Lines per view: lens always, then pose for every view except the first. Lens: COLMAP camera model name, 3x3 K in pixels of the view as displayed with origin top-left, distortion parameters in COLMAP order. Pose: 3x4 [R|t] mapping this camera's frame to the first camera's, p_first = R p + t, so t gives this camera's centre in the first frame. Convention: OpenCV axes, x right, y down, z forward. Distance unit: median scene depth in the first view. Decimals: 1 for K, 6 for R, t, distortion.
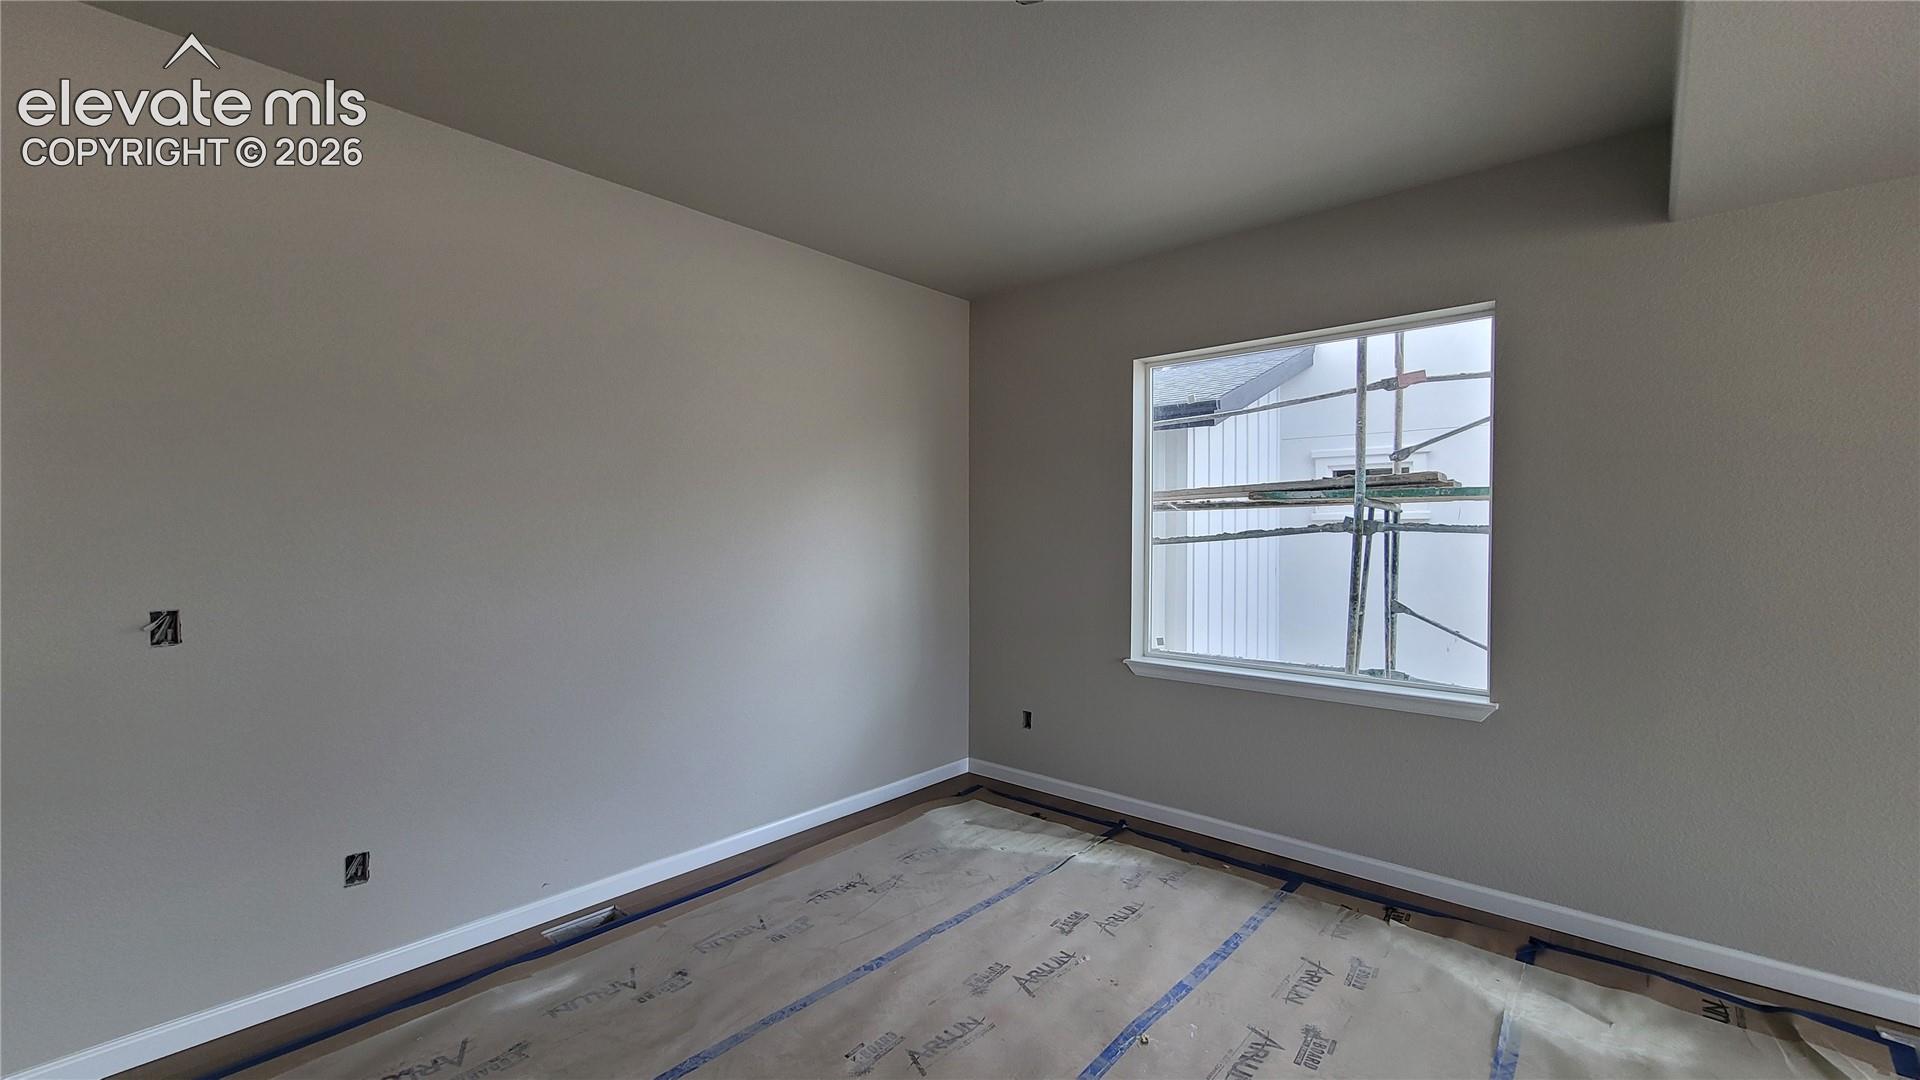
lens RADIAL K [[779.8, 0, 964.0], [0, 779.8, 540.5], [0, 0, 1]] dist [-0.001856, 0.000073]
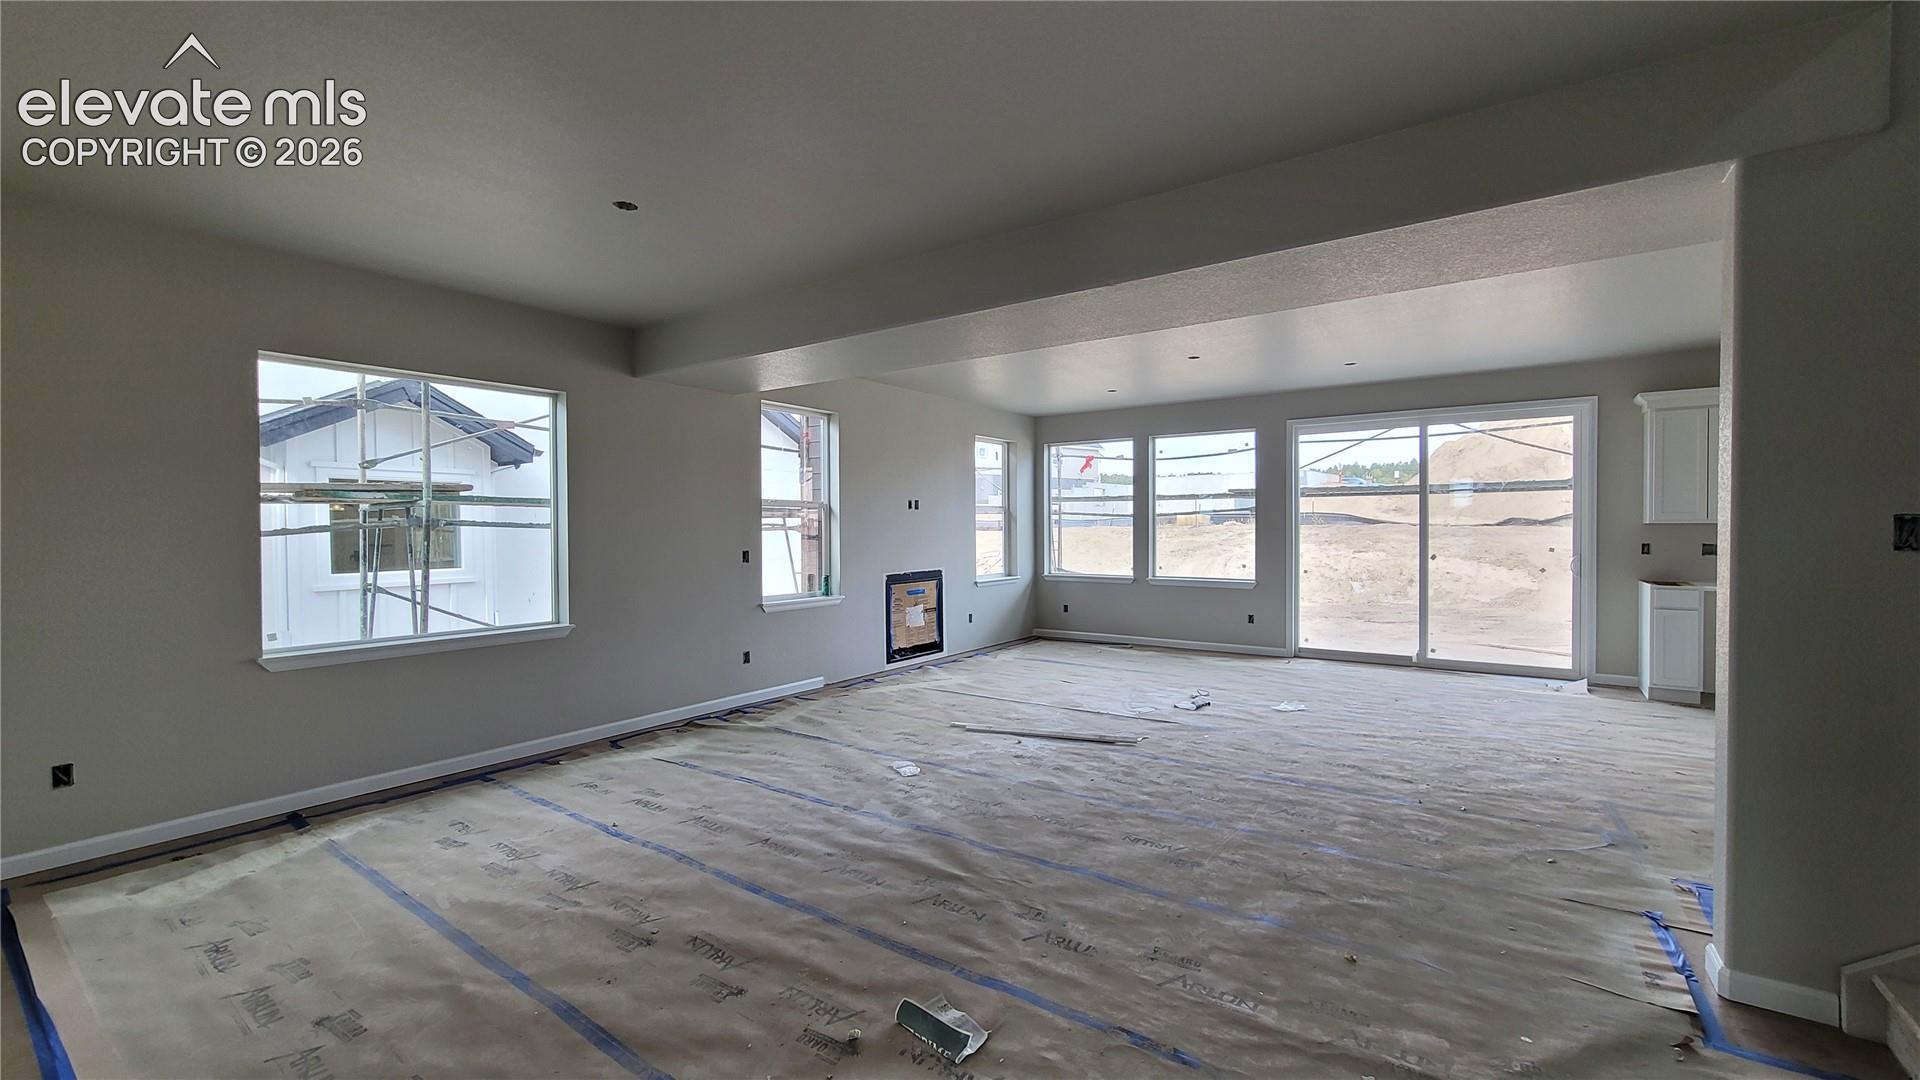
lens RADIAL K [[779.8, 0, 956.8], [0, 779.8, 534.7], [0, 0, 1]] dist [-0.001856, 0.000073]
pose [[-0.086481, -0.013769, 0.996158, -1.064529], [0.016254, 0.999752, 0.015229, -0.005469], [-0.996121, 0.017508, -0.086236, 0.272509]]
